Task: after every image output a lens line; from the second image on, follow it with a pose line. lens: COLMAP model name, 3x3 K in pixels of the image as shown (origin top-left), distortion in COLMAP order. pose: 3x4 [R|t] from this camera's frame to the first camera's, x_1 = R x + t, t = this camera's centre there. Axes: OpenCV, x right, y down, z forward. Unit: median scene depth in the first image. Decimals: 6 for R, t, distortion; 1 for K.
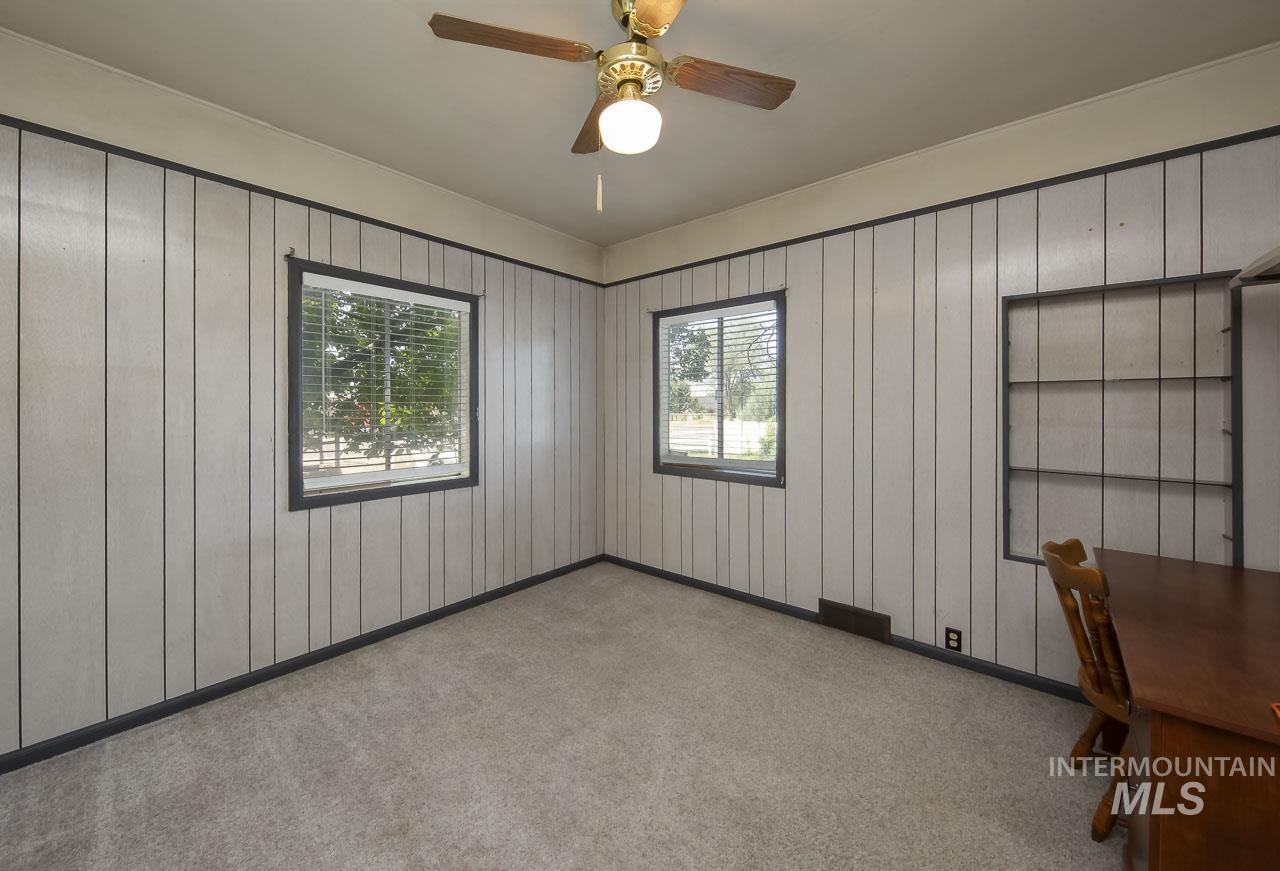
lens RADIAL K [[458.9, 0, 628.8], [0, 458.9, 411.7], [0, 0, 1]] dist [0.002394, 0.000105]
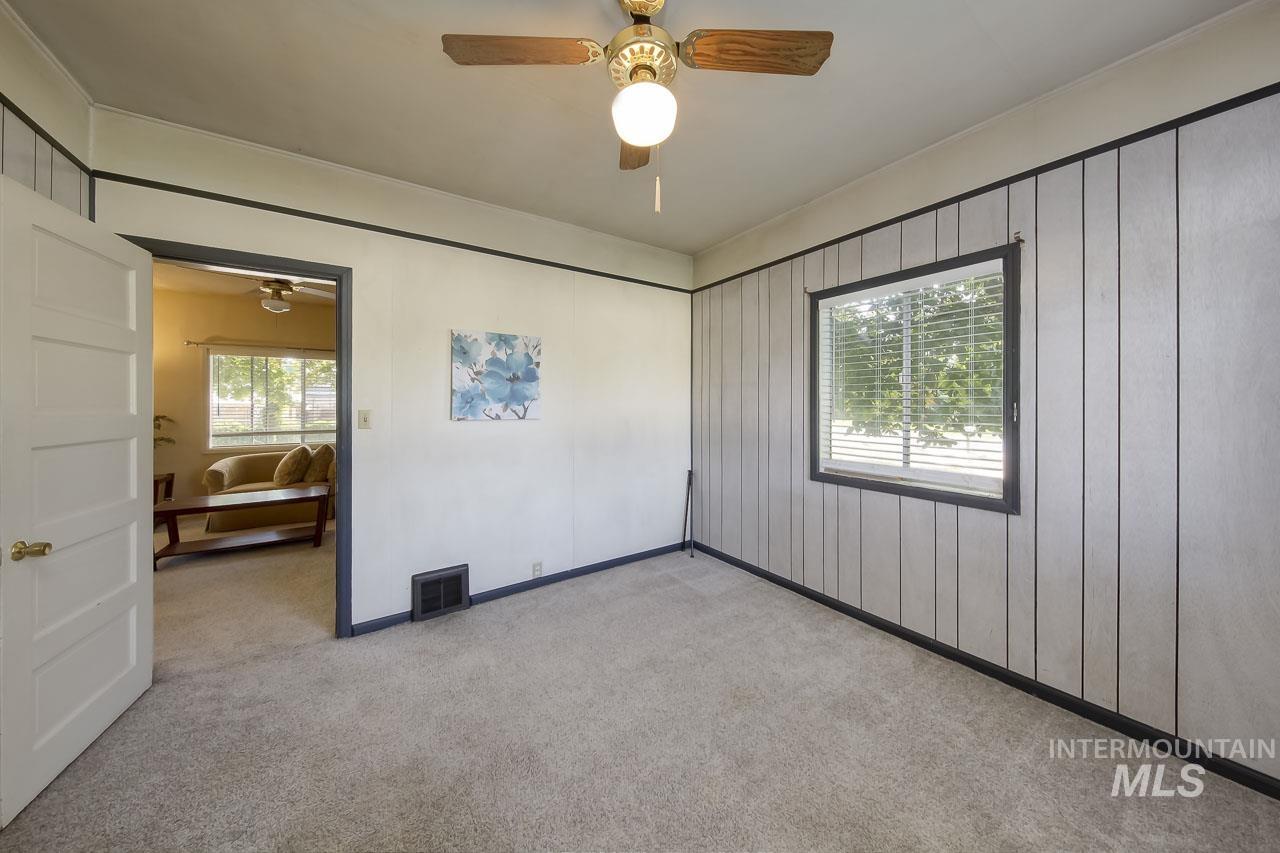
lens RADIAL K [[415.7, 0, 632.5], [0, 415.7, 400.8], [0, 0, 1]] dist [-0.002950, -0.000816]
pose [[-0.271926, -0.001279, -0.962317, 0.527361], [-0.000448, 0.999999, -0.001203, -0.014425], [0.962318, 0.000104, -0.271926, 0.742548]]
